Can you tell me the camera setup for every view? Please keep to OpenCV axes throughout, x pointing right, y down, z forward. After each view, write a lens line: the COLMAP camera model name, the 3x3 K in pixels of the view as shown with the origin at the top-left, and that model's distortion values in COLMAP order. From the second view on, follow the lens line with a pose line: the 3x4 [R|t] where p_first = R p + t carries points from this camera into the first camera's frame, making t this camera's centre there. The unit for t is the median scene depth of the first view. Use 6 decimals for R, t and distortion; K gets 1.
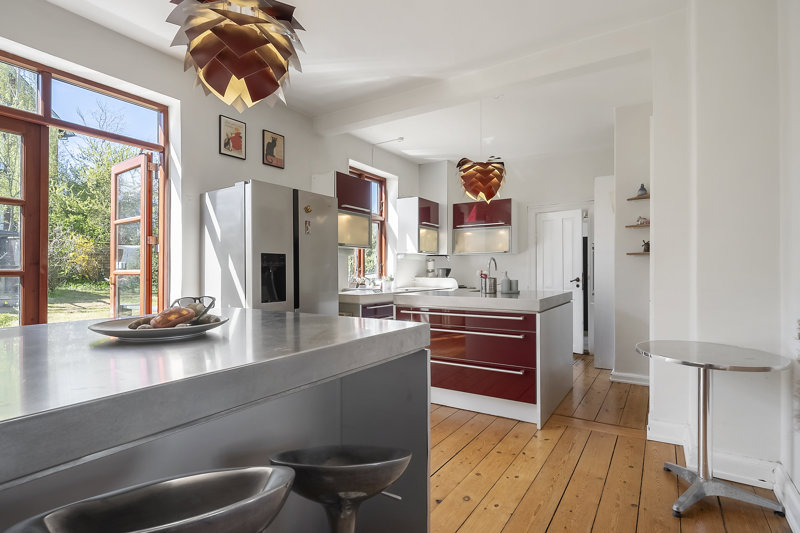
lens RADIAL K [[400.0, 0, 396.7], [0, 400.0, 269.9], [0, 0, 1]] dist [0.001145, 0.000364]
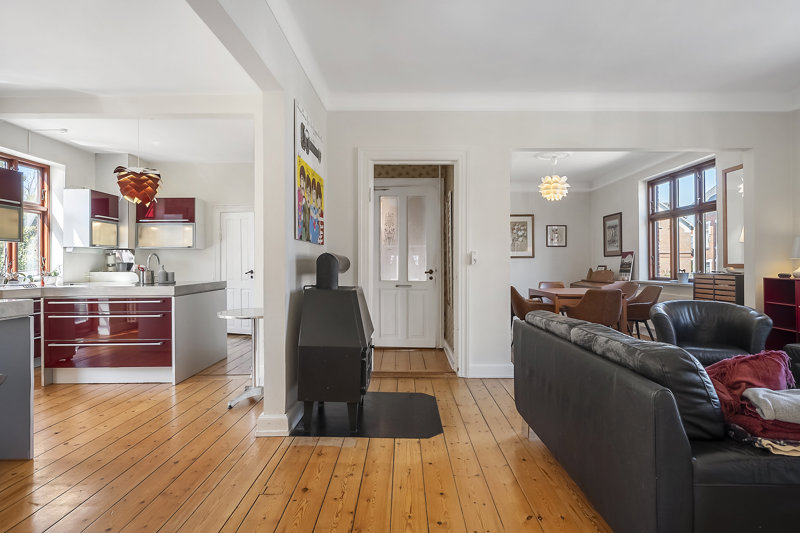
lens RADIAL K [[445.2, 0, 401.0], [0, 445.2, 262.1], [0, 0, 1]] dist [-0.011694, 0.001276]
pose [[0.831510, -0.001923, 0.555506, 0.123484], [0.003959, 0.999989, -0.002465, 0.000731], [-0.555496, 0.004249, 0.831509, -0.461181]]
